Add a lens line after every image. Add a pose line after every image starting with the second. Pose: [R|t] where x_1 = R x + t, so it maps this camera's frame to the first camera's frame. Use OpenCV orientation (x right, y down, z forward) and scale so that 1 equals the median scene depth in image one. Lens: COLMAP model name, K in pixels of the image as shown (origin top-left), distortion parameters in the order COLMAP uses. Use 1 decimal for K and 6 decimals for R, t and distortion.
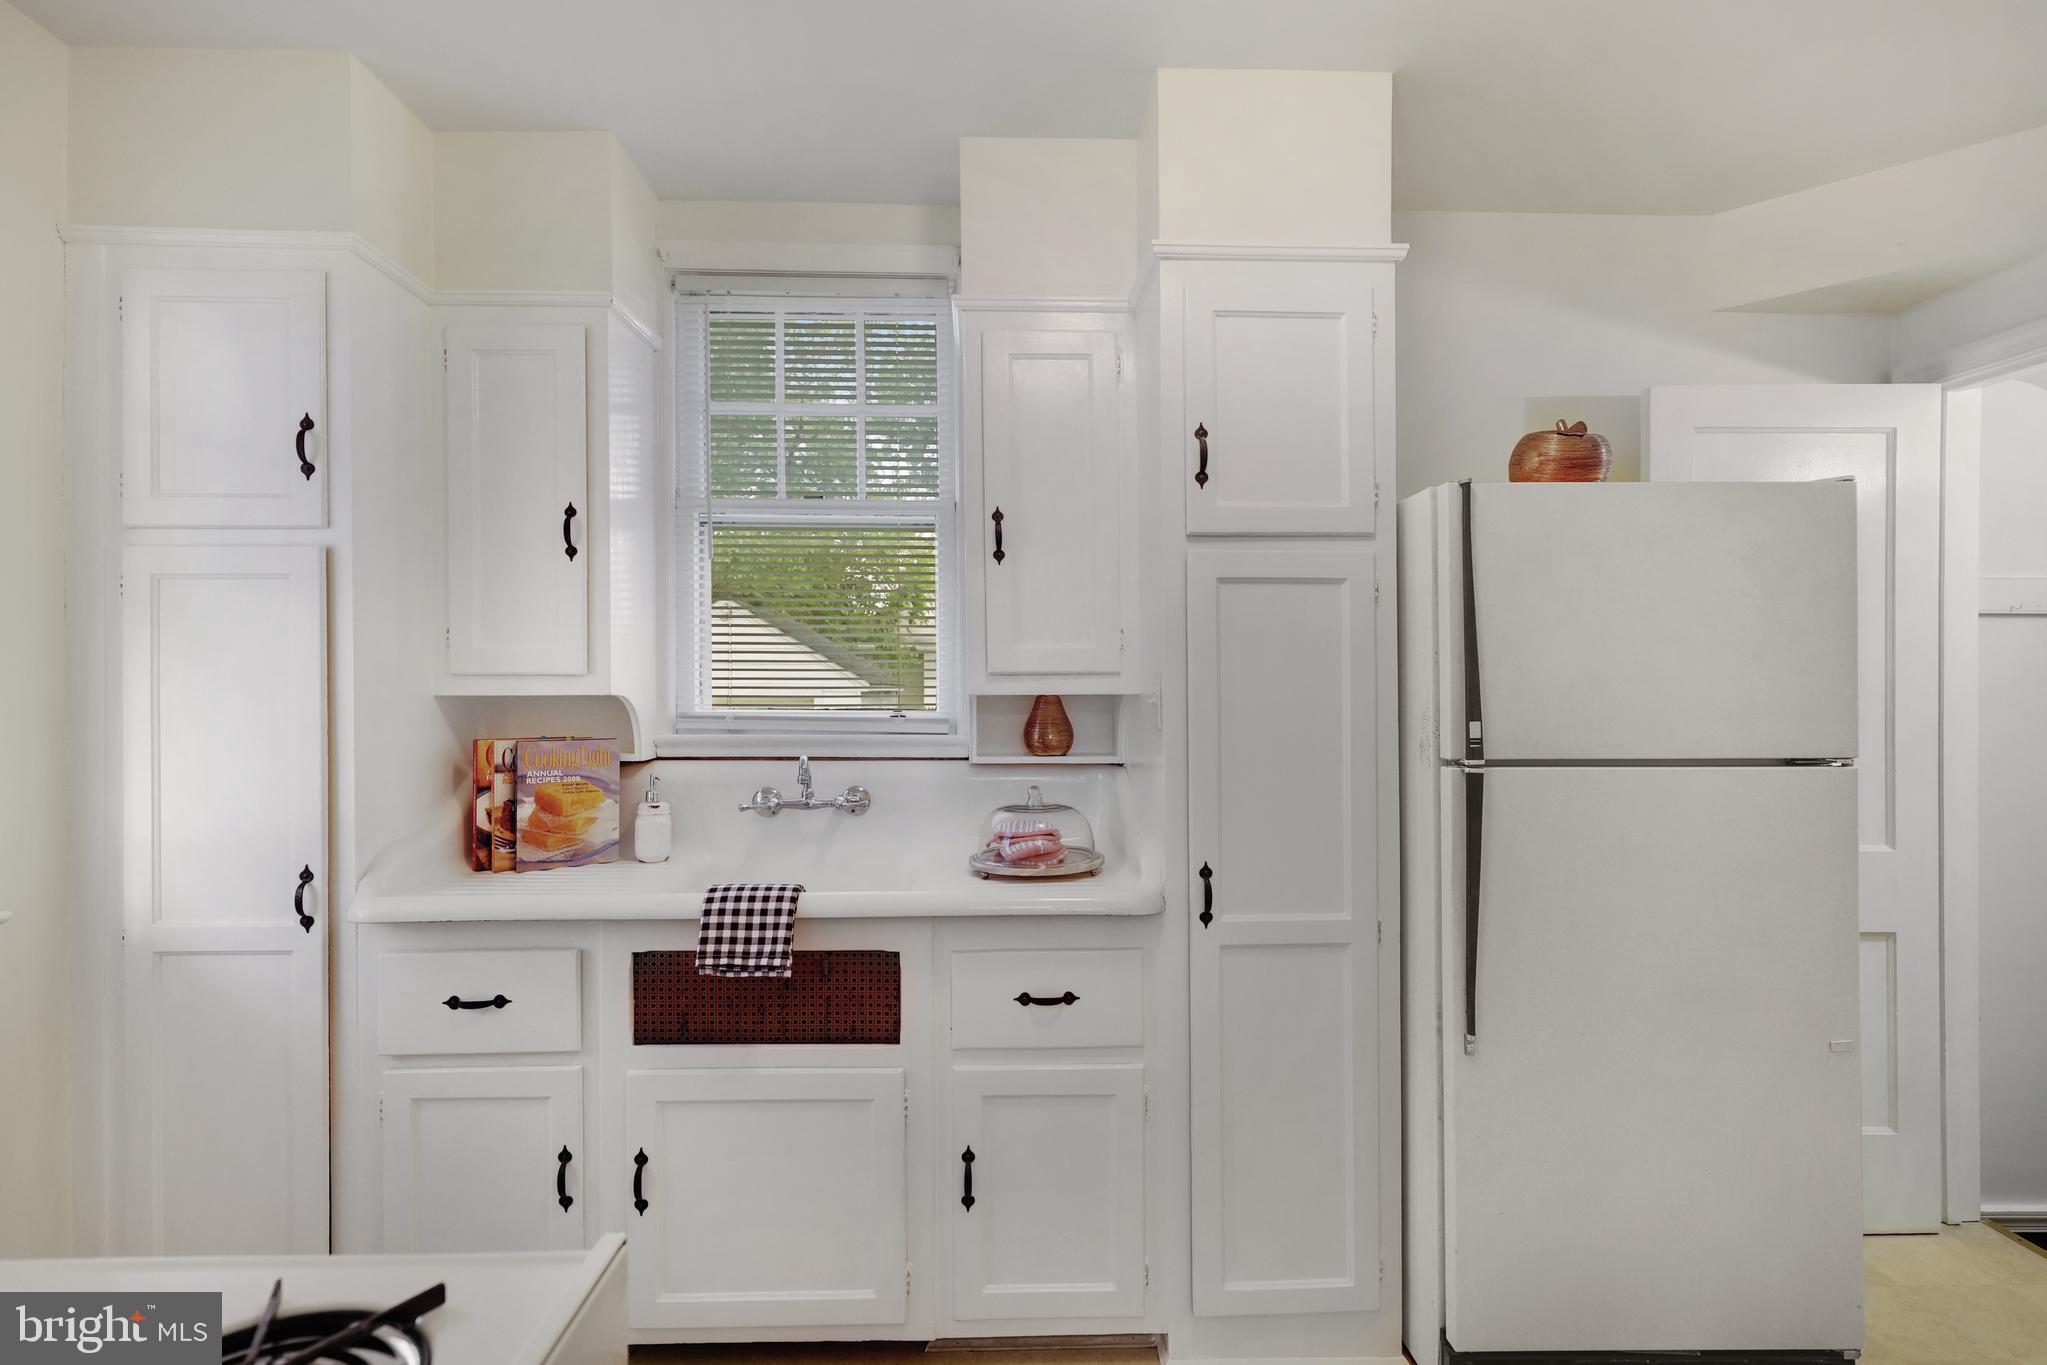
lens RADIAL K [[956.1, 0, 989.3], [0, 956.1, 687.9], [0, 0, 1]] dist [-0.006738, 0.000939]
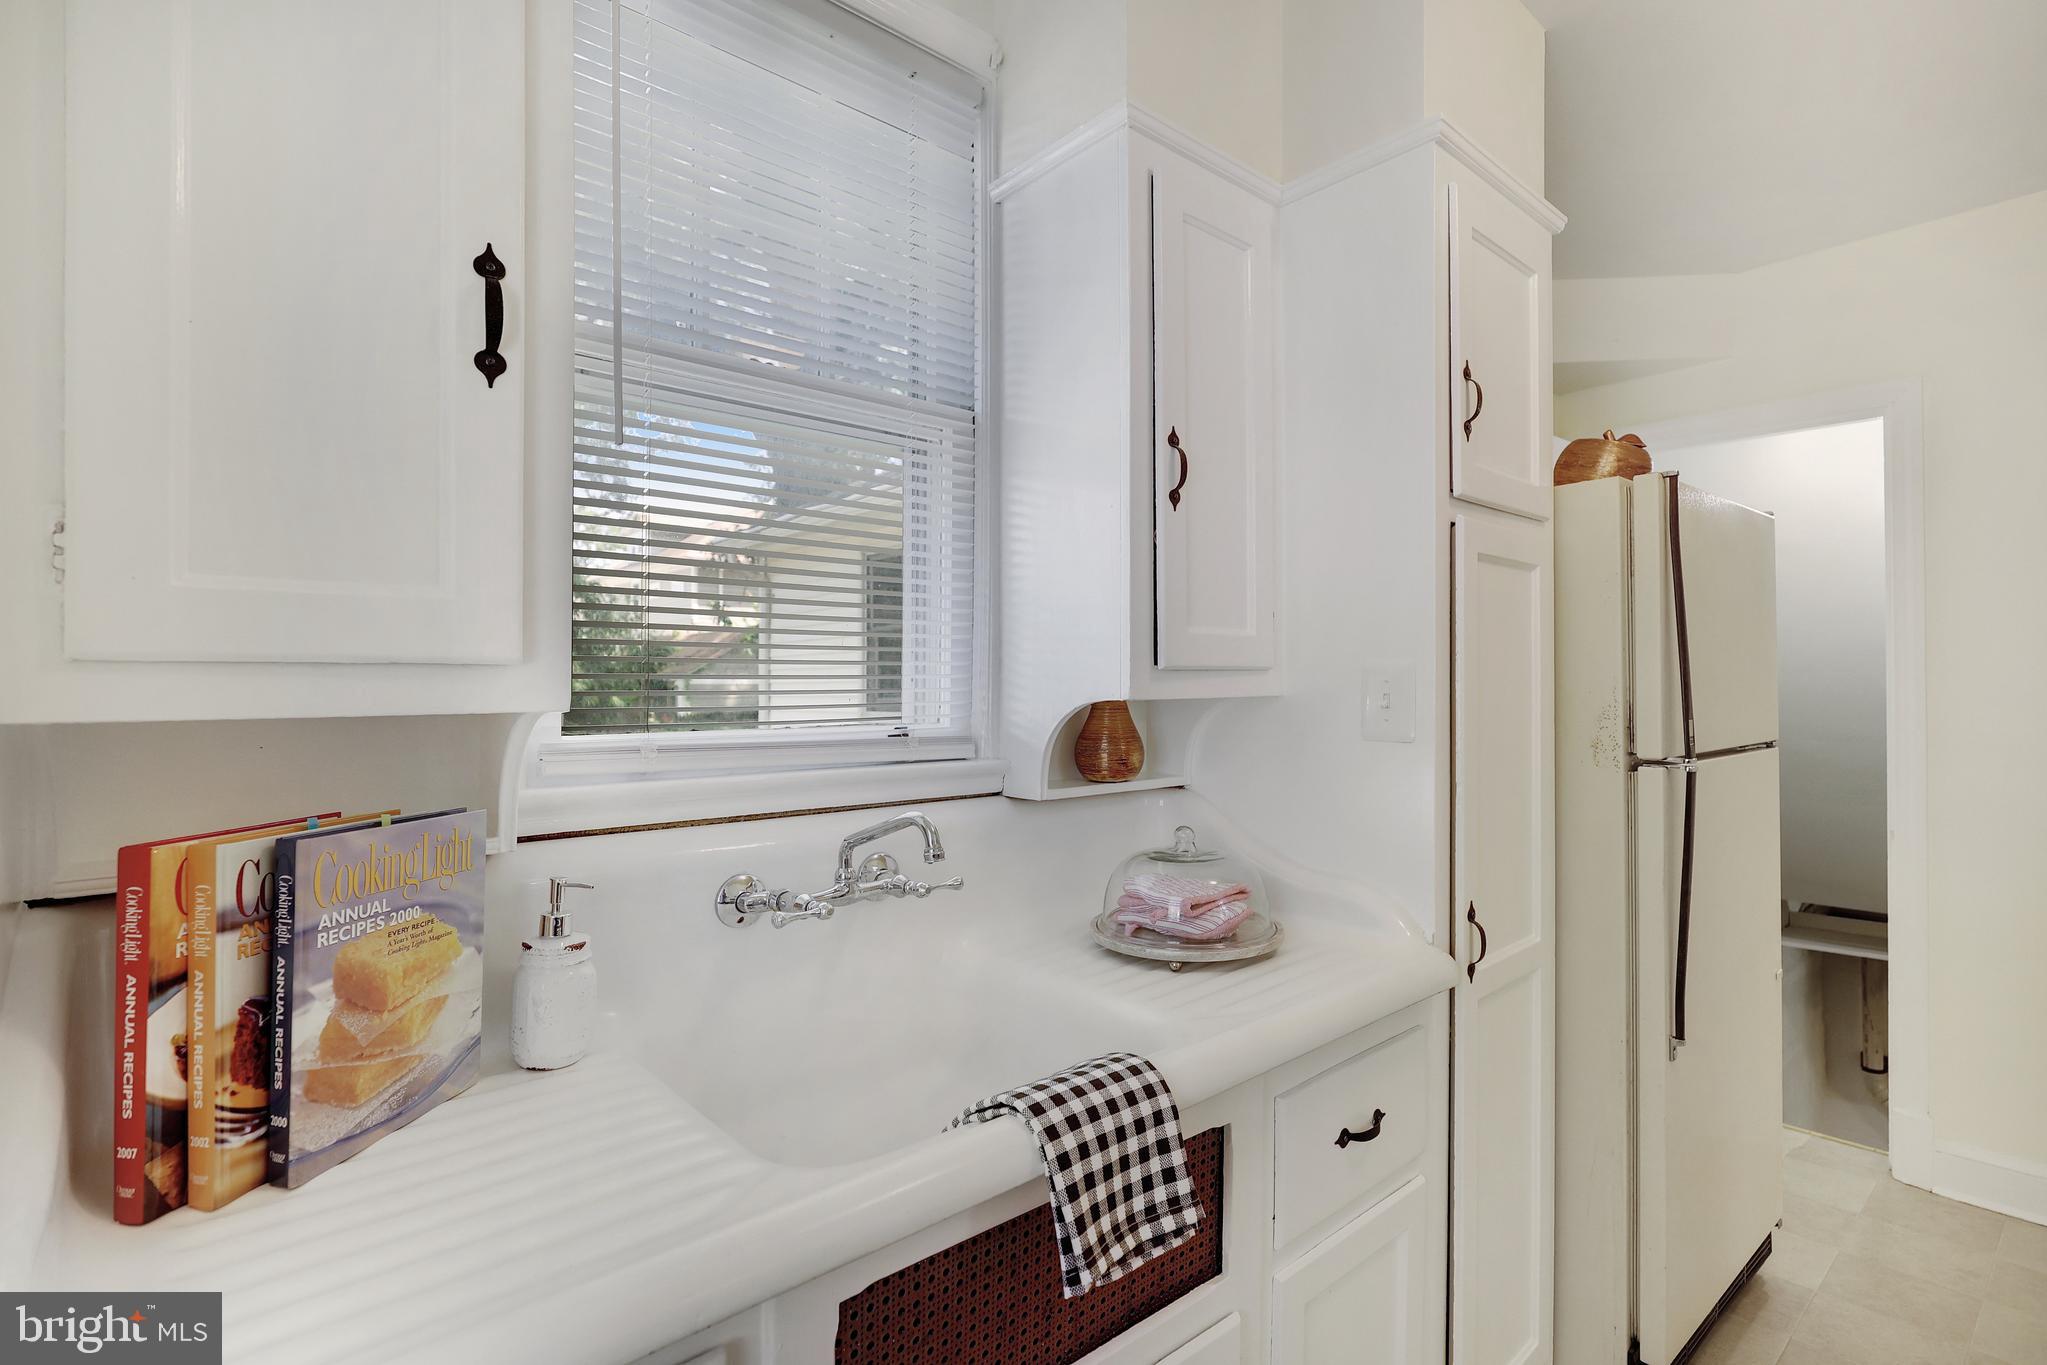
lens RADIAL K [[956.1, 0, 1023.0], [0, 956.1, 682.8], [0, 0, 1]] dist [-0.006738, 0.000939]
pose [[0.782348, -0.002604, 0.622836, -0.499881], [0.006140, 0.999975, -0.003533, -0.002674], [-0.622811, 0.006588, 0.782344, 0.524978]]
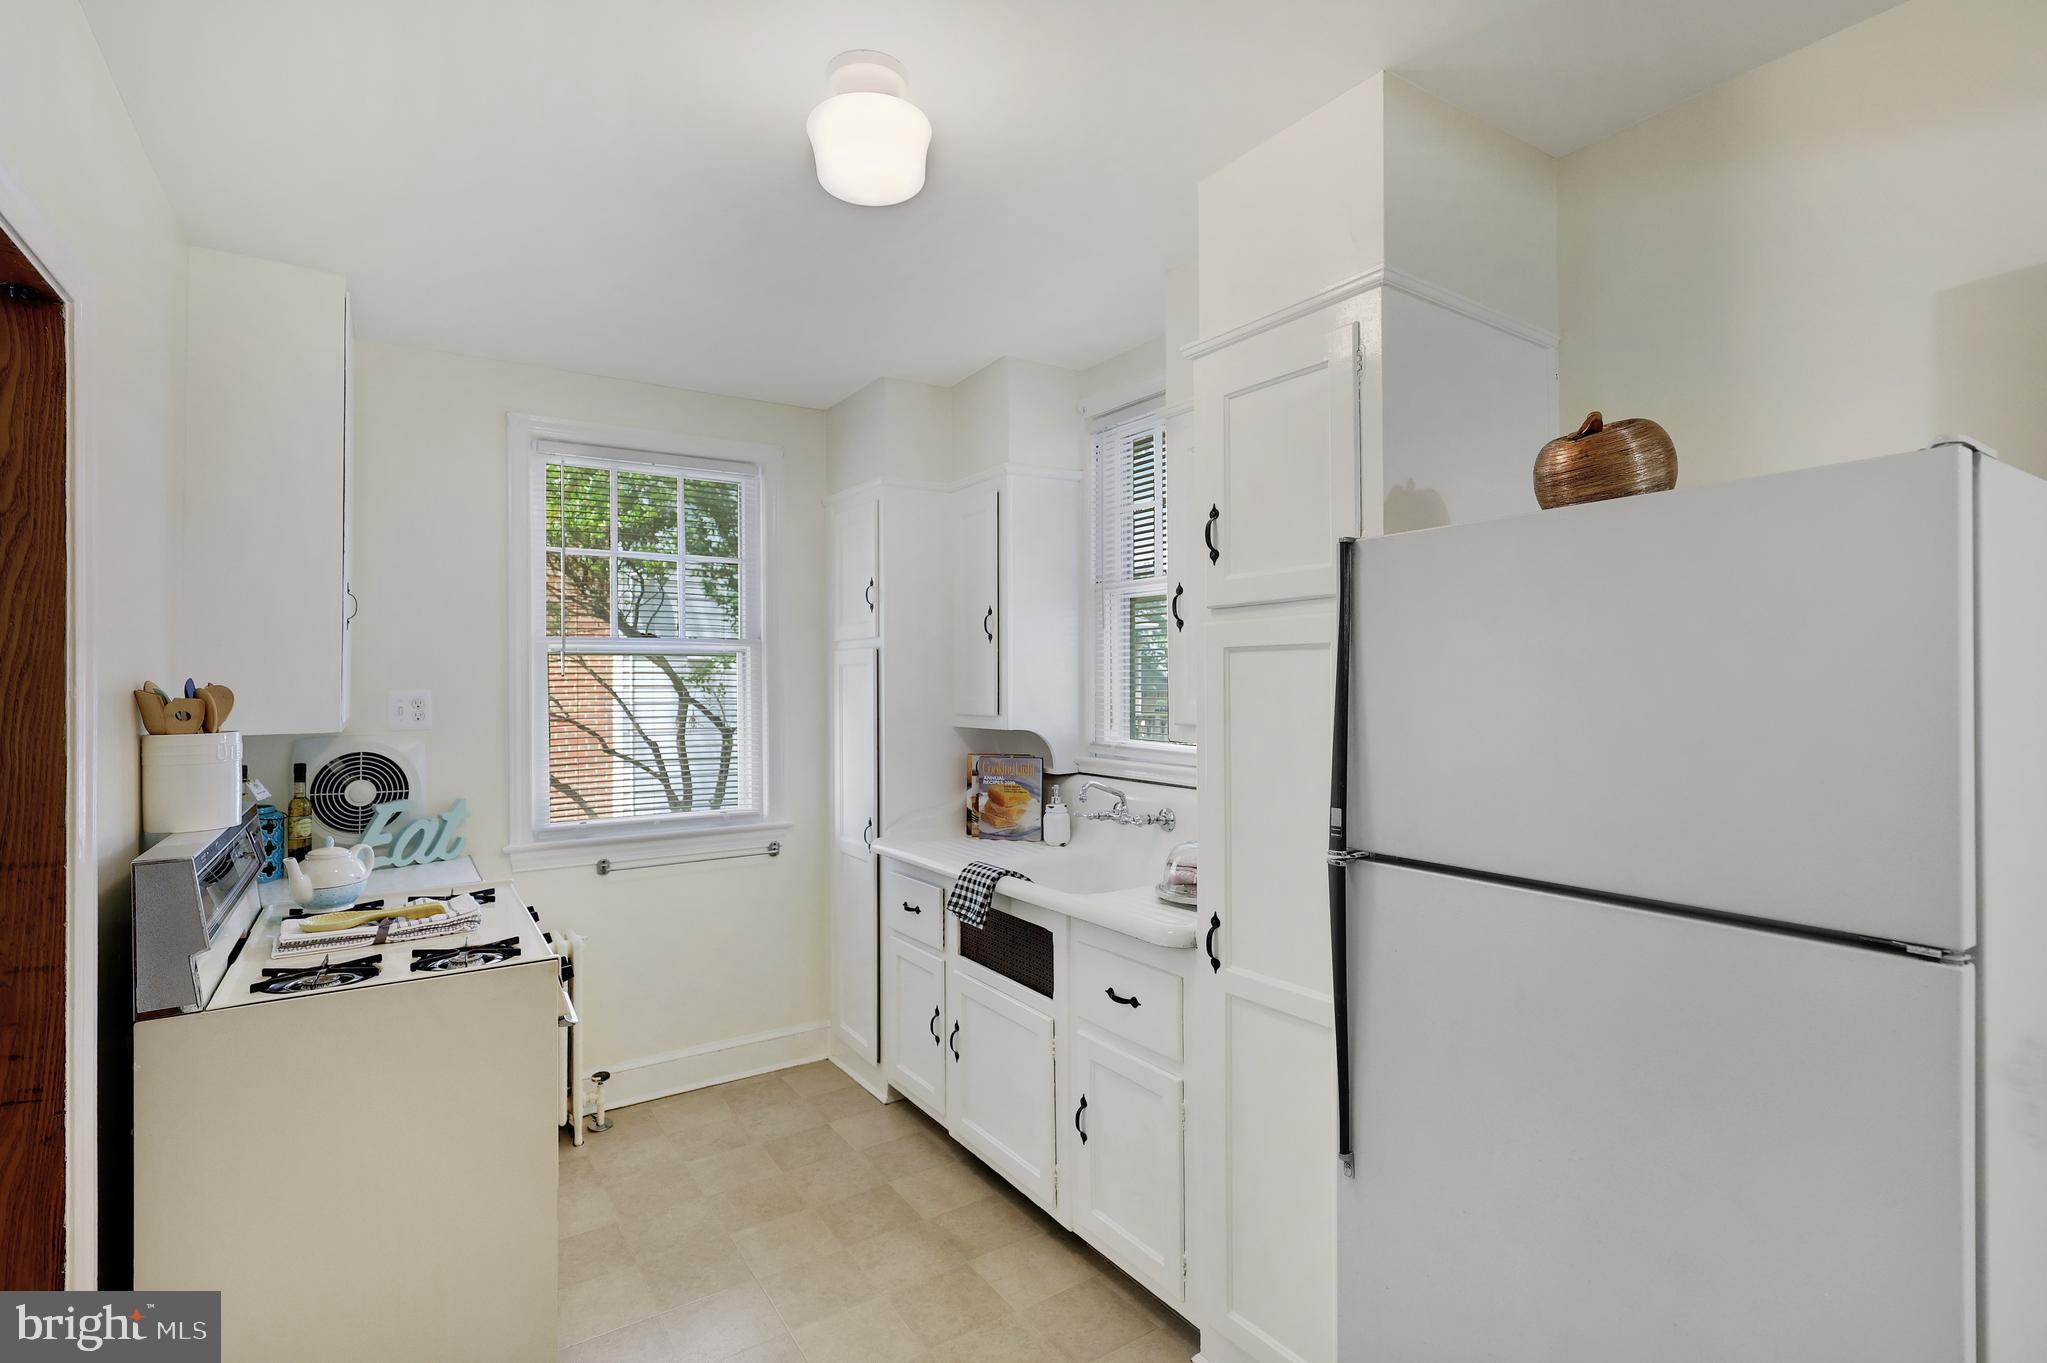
lens RADIAL K [[956.1, 0, 1020.3], [0, 956.1, 684.4], [0, 0, 1]] dist [-0.006738, 0.000939]
pose [[0.527494, -0.000710, -0.849558, 0.899146], [0.010193, 0.999933, 0.005493, -0.072827], [0.849497, -0.011557, 0.527466, 0.215969]]
